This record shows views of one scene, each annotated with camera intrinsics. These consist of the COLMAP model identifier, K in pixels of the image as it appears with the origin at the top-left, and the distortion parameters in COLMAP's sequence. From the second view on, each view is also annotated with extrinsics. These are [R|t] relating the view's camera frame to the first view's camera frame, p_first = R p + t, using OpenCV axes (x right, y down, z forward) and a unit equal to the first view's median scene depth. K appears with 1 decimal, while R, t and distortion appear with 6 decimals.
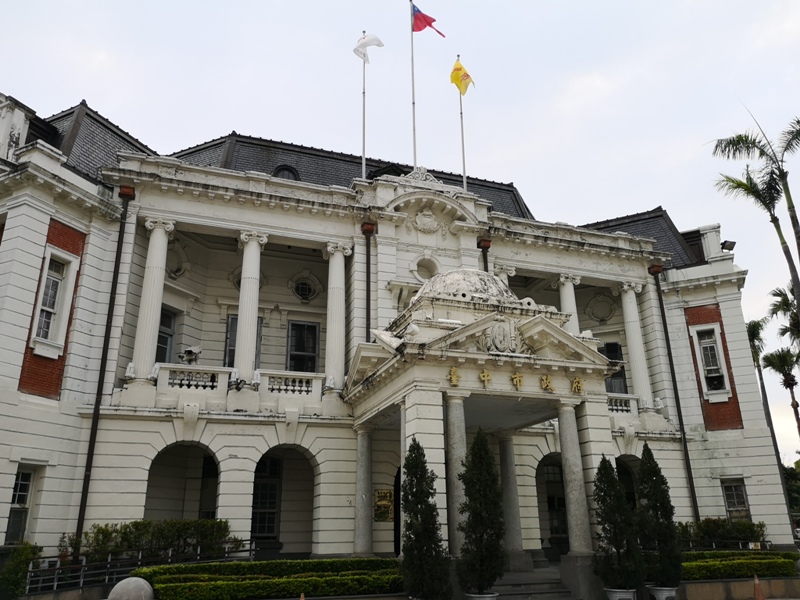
lens RADIAL K [[634.2, 0, 400.0], [0, 634.2, 300.0], [0, 0, 1]] dist [0.059558, -0.088017]
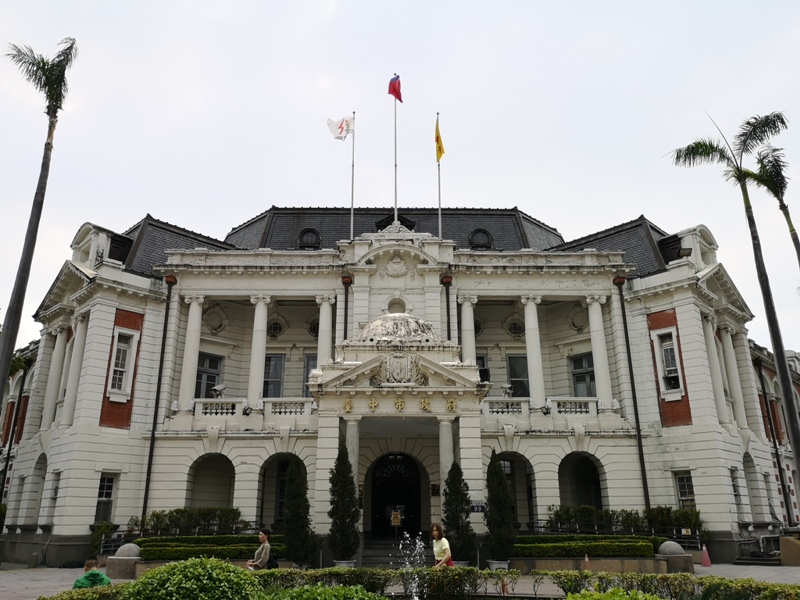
lens RADIAL K [[634.2, 0, 400.0], [0, 634.2, 300.0], [0, 0, 1]] dist [0.059558, -0.088017]
pose [[0.947338, -0.095888, -0.305542, 0.460106], [0.103234, 0.994625, 0.007938, -0.076582], [0.303139, -0.039063, 0.952145, -0.194382]]
